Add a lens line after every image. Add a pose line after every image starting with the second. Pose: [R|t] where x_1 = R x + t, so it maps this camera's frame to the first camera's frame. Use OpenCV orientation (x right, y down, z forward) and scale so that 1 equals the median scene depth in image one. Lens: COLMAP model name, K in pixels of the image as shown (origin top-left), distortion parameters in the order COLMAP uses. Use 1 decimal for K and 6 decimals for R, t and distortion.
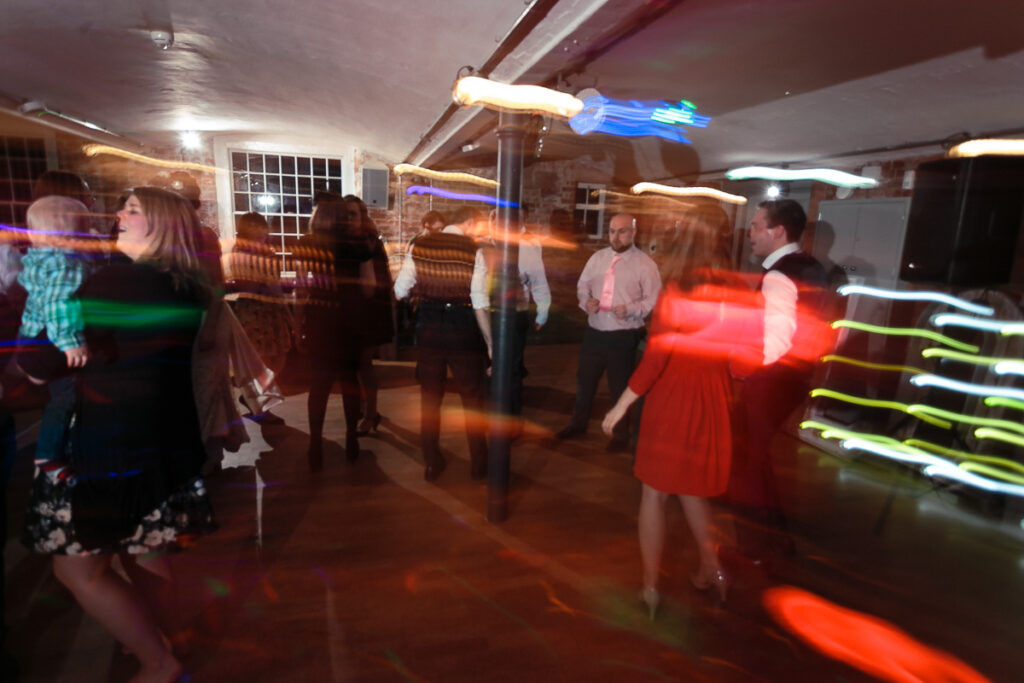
lens RADIAL K [[553.4, 0, 510.1], [0, 553.4, 338.5], [0, 0, 1]] dist [-0.001038, -0.000003]
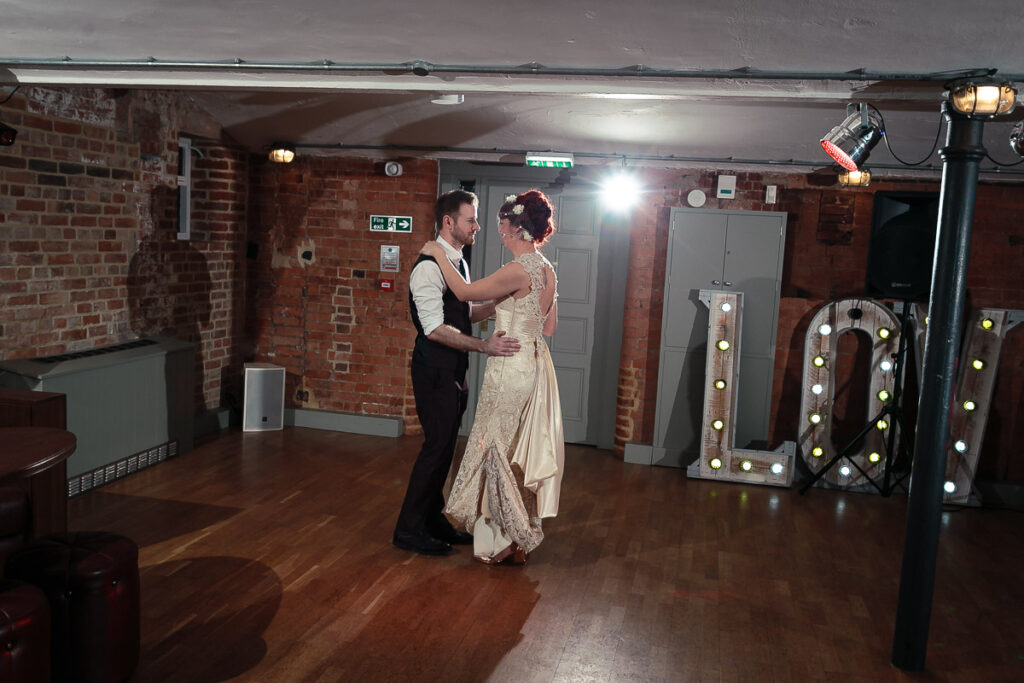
lens RADIAL K [[923.4, 0, 514.4], [0, 923.4, 339.8], [0, 0, 1]] dist [0.004935, 0.006020]
pose [[0.464567, -0.113154, 0.878279, -0.577638], [0.139716, 0.988746, 0.053484, -0.104491], [-0.874446, 0.097863, 0.475149, 0.368539]]
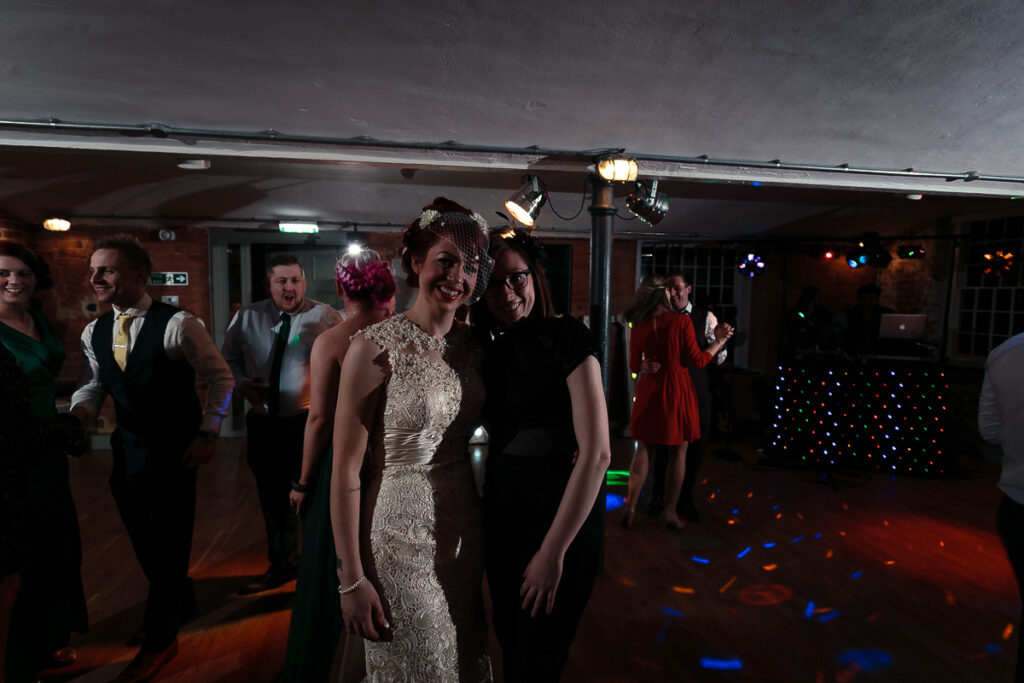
lens RADIAL K [[553.4, 0, 512.6], [0, 553.4, 339.5], [0, 0, 1]] dist [-0.001038, -0.000003]
pose [[0.091065, -0.128773, 0.987484, -0.451558], [0.190861, 0.975479, 0.109606, -0.106368], [-0.977384, 0.178491, 0.113410, 0.423001]]
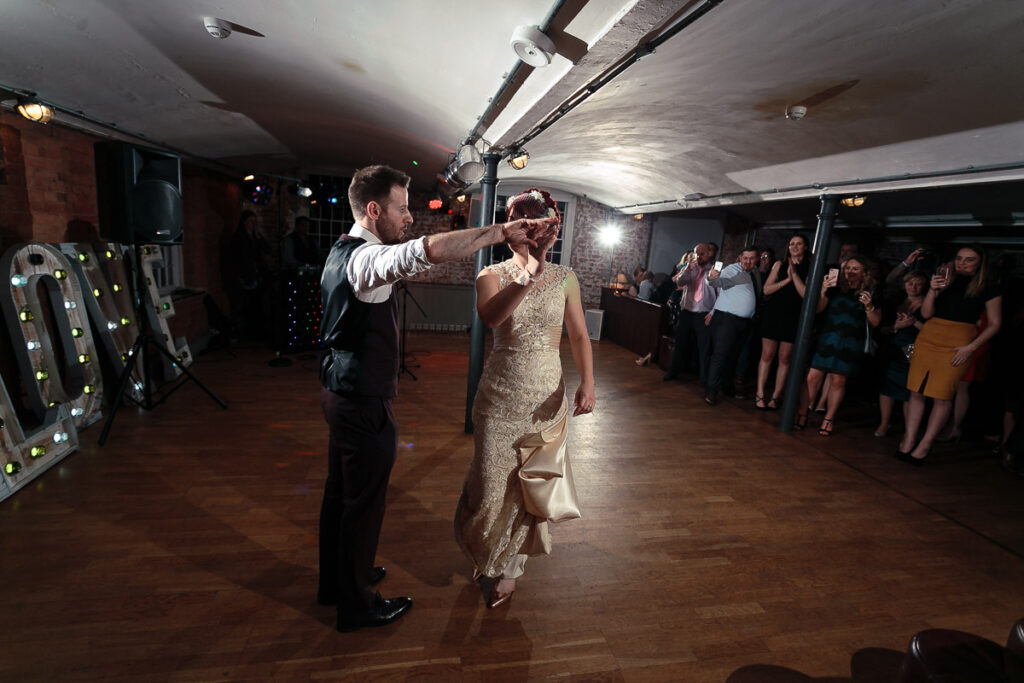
lens RADIAL K [[490.3, 0, 507.7], [0, 490.3, 338.4], [0, 0, 1]] dist [0.004998, 0.000093]
pose [[-0.990197, -0.132595, 0.043903, -0.059990], [-0.104696, 0.912662, 0.395079, -0.203292], [-0.092454, 0.386610, -0.917598, 0.958107]]
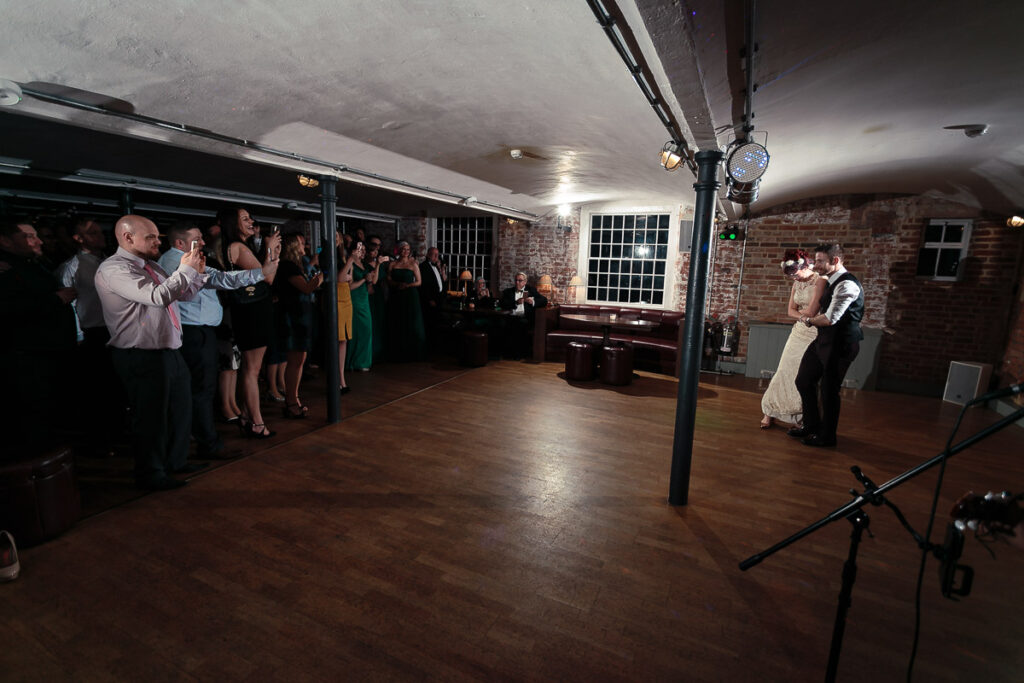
lens RADIAL K [[490.3, 0, 506.5], [0, 490.3, 339.9], [0, 0, 1]] dist [0.004998, 0.000093]
pose [[0.749657, 0.092371, -0.655349, 0.171680], [-0.133238, 0.991002, -0.012731, 0.020261], [0.648277, 0.096861, 0.755219, -0.049090]]
